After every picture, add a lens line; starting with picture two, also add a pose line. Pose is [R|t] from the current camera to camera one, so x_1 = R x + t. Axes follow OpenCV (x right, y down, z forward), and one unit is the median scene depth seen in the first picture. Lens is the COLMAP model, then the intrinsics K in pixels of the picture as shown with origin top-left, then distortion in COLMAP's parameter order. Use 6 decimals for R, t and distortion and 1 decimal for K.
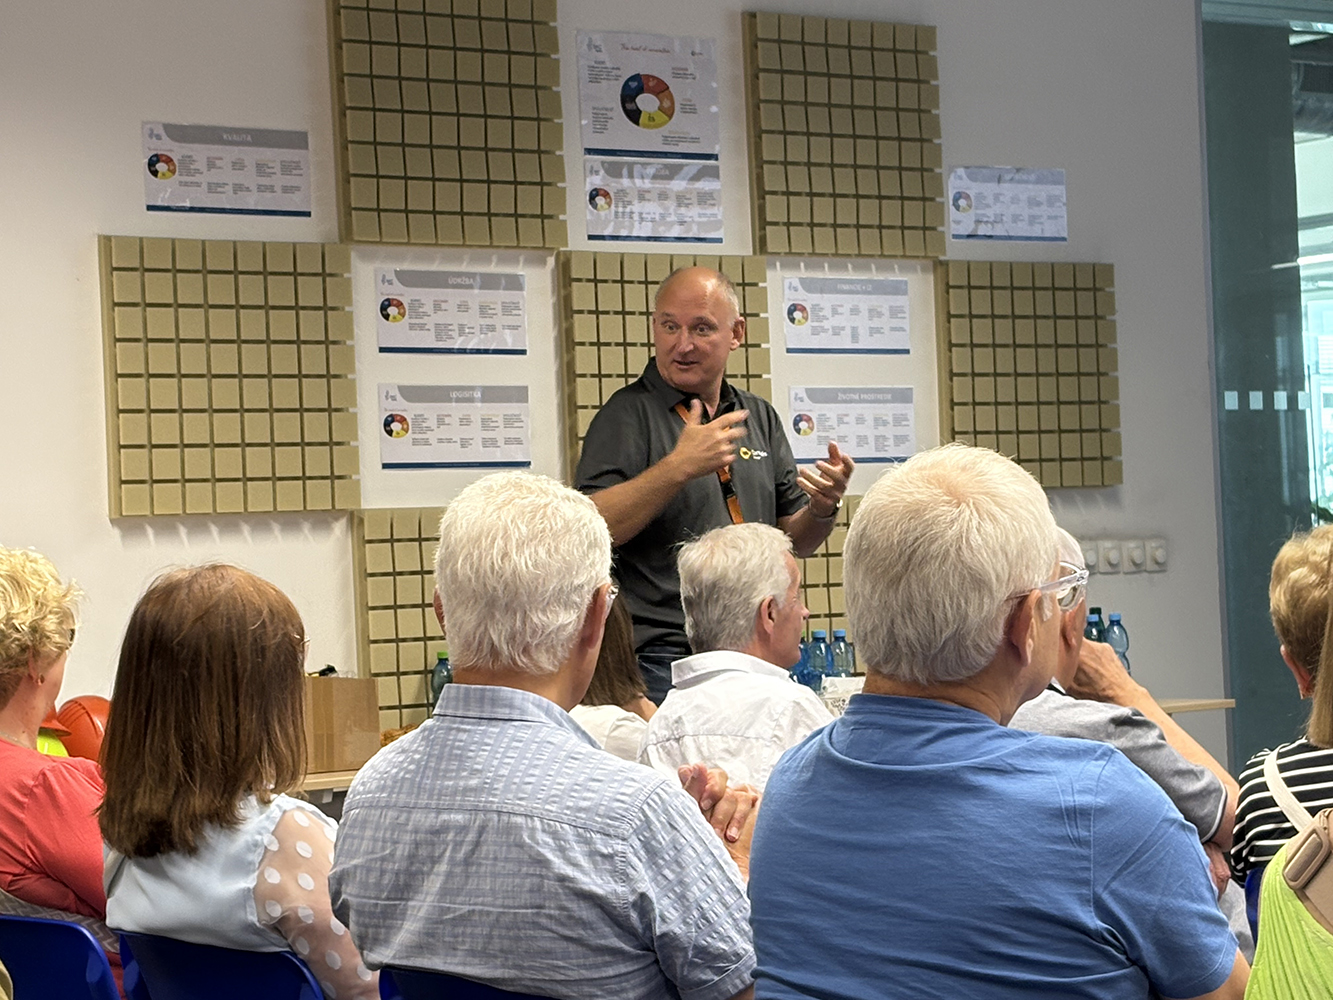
lens RADIAL K [[3275.6, 0, 666.4], [0, 3275.6, 499.8], [0, 0, 1]] dist [0.077984, 0.000000]
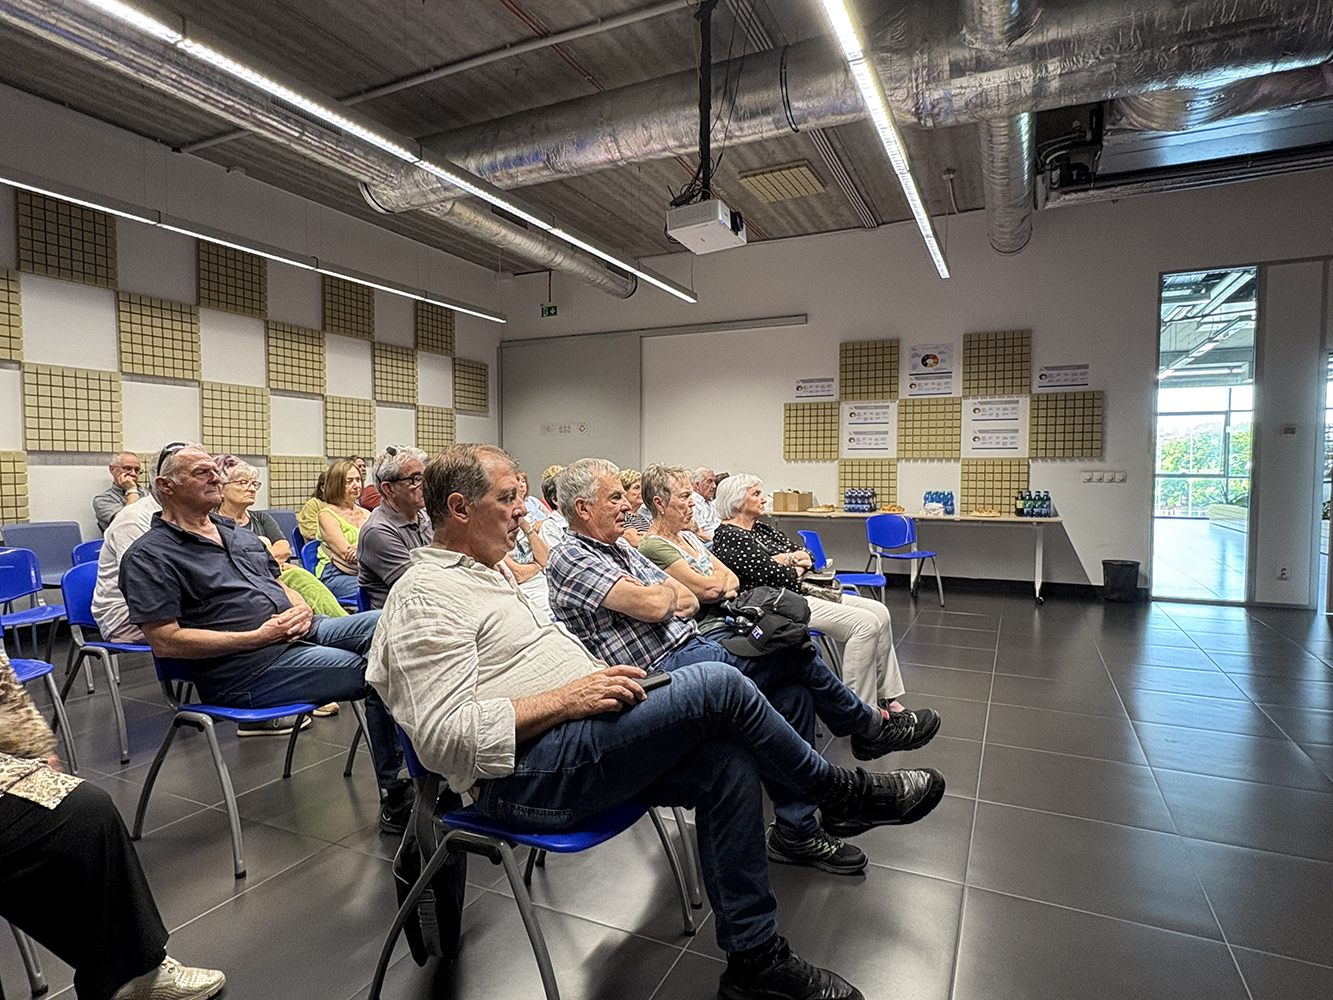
lens RADIAL K [[738.0, 0, 667.9], [0, 738.0, 501.4], [0, 0, 1]] dist [0.000100, 0.000020]
pose [[0.455736, 0.068431, -0.887481, 0.719243], [-0.011913, 0.997420, 0.070791, -0.007109], [0.890035, -0.021689, 0.455376, 0.294887]]
